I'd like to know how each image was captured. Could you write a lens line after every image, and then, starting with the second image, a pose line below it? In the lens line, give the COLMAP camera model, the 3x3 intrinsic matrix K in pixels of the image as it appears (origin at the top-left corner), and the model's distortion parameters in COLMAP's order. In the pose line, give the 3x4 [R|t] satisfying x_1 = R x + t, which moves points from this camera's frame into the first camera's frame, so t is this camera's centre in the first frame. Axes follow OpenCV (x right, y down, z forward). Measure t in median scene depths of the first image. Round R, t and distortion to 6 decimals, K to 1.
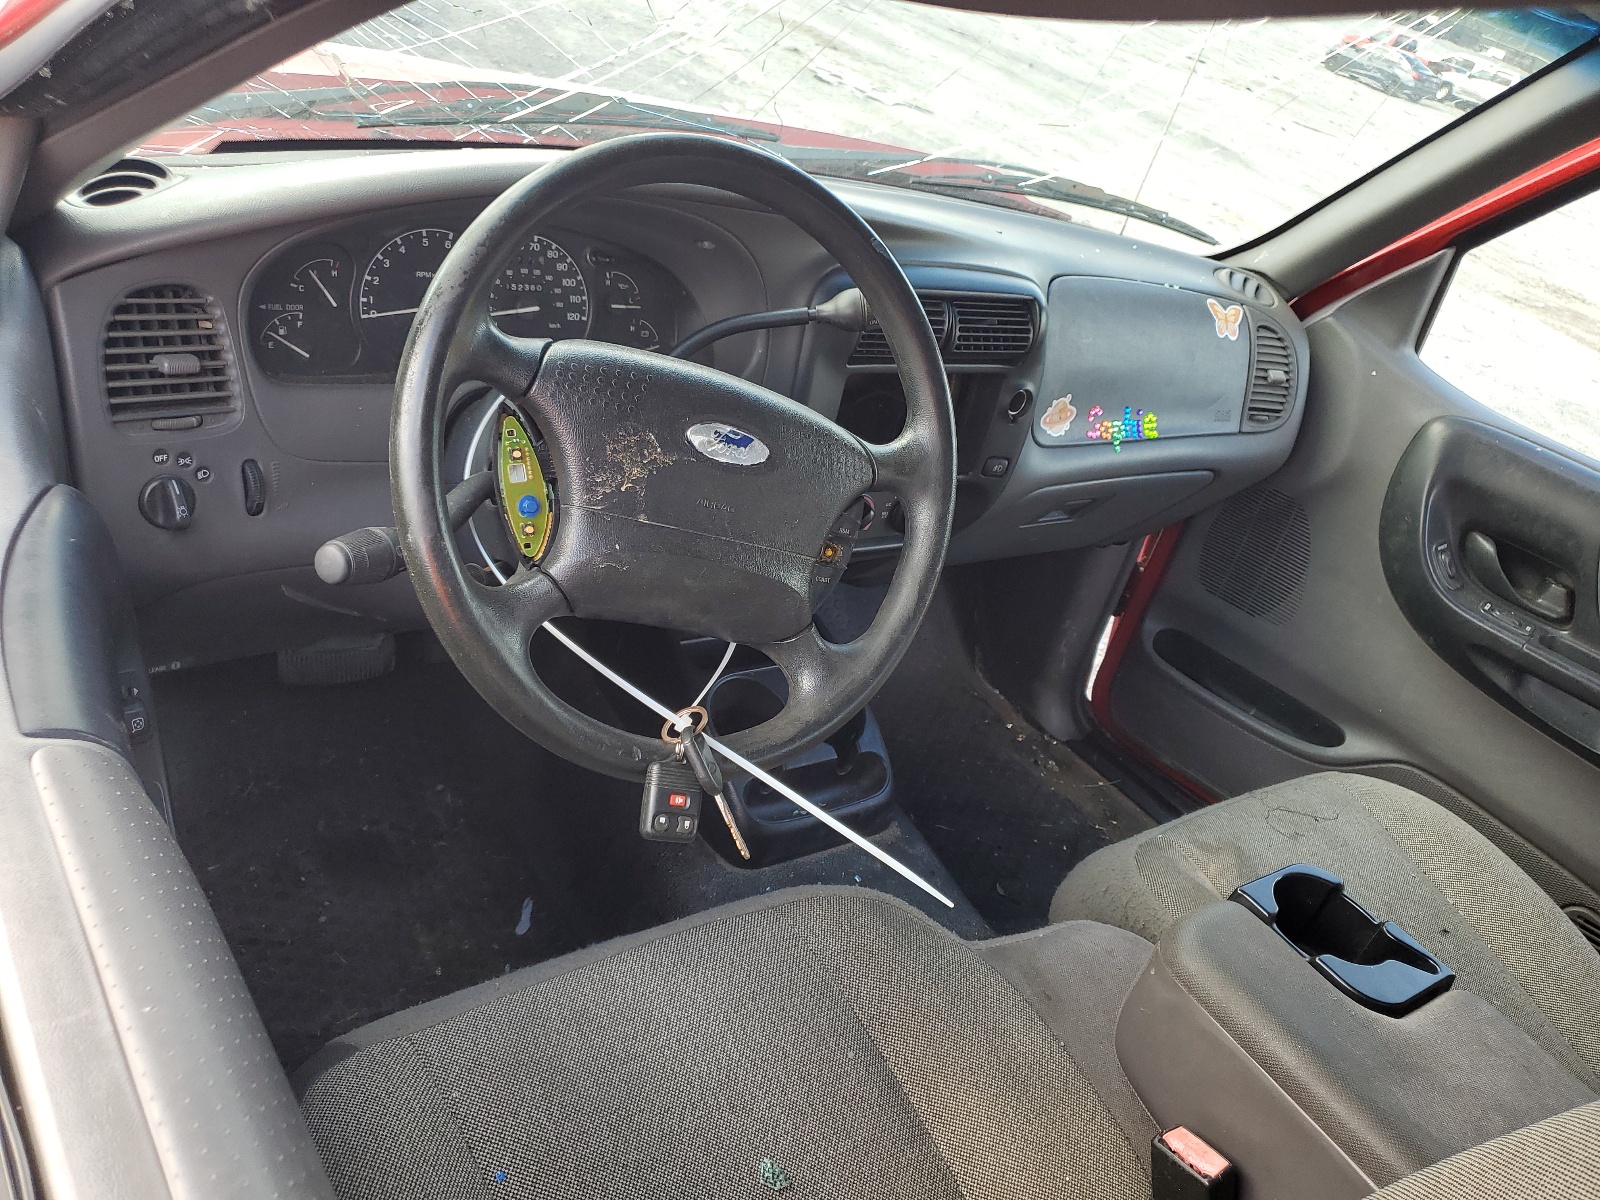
lens RADIAL K [[1332.0, 0, 796.8], [0, 1332.0, 588.7], [0, 0, 1]] dist [0.003936, -0.016014]
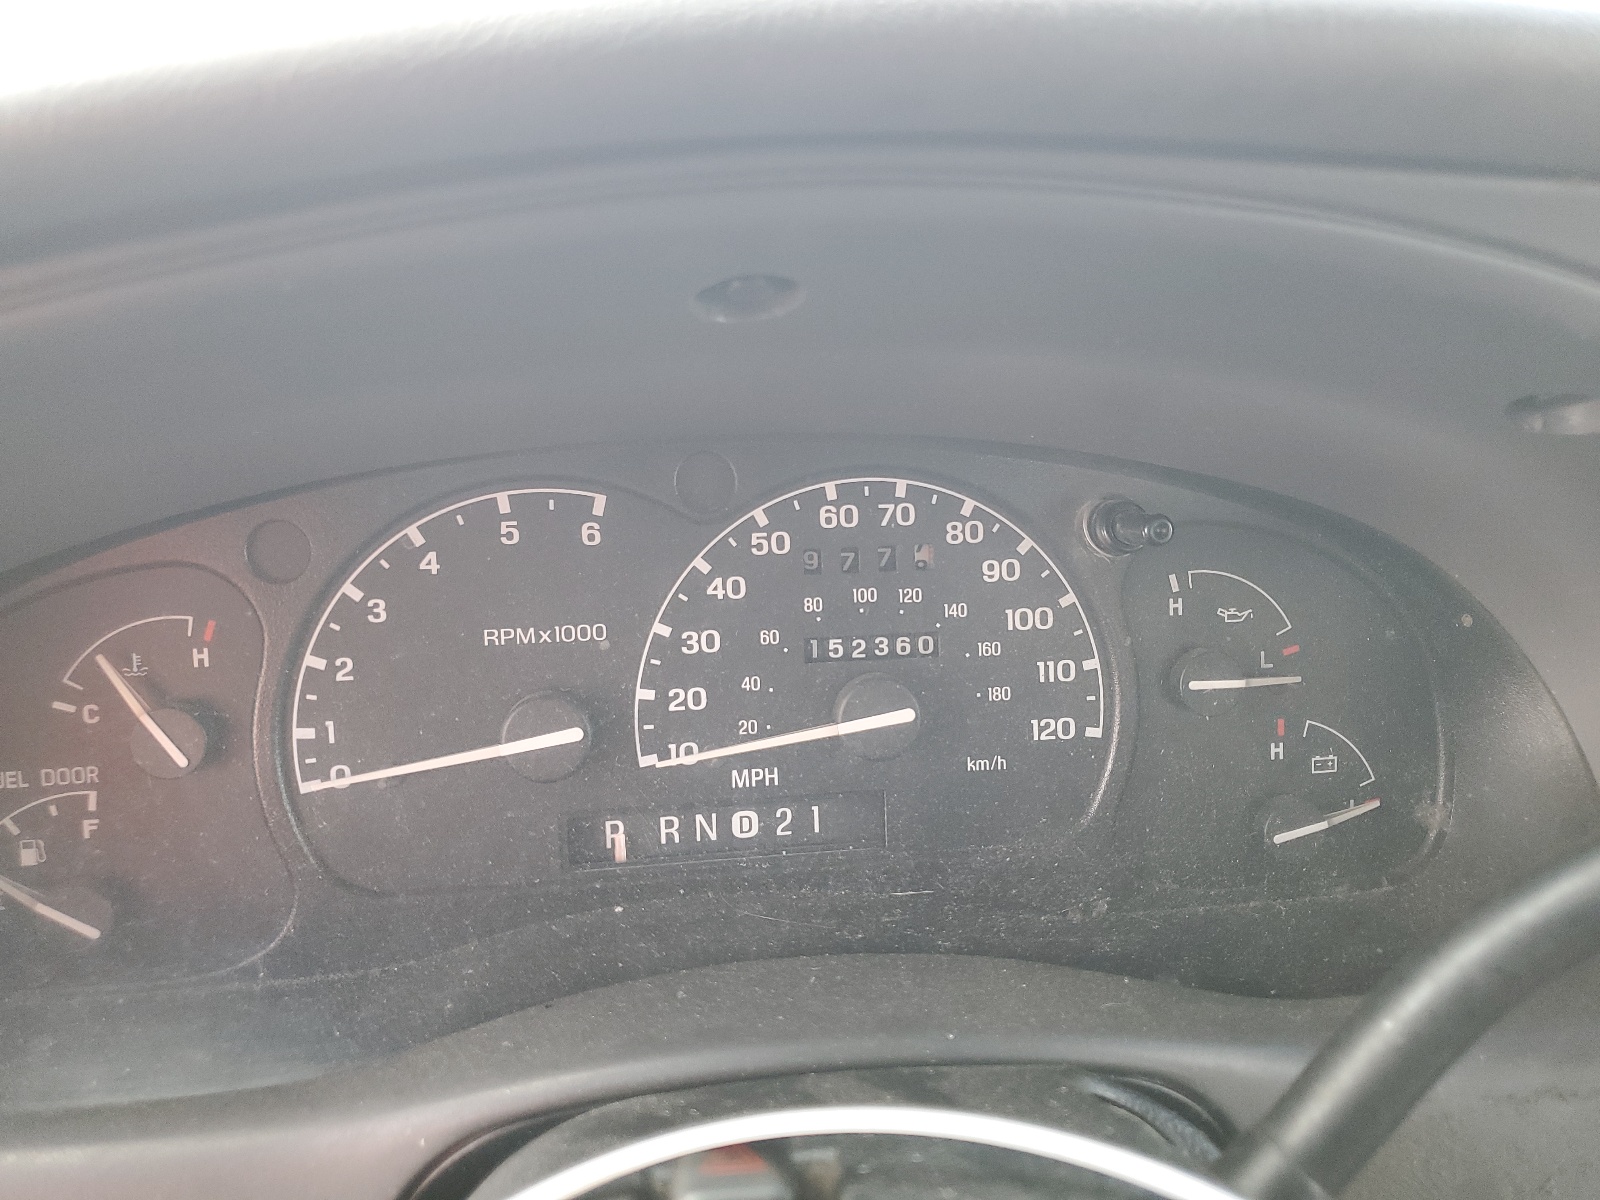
lens RADIAL K [[1332.0, 0, 802.5], [0, 1332.0, 593.9], [0, 0, 1]] dist [0.003936, -0.016014]
pose [[0.852632, -0.091609, -0.514419, -0.059283], [-0.034802, 0.972368, -0.230844, -0.162455], [0.521352, 0.214728, 0.825884, 0.716316]]
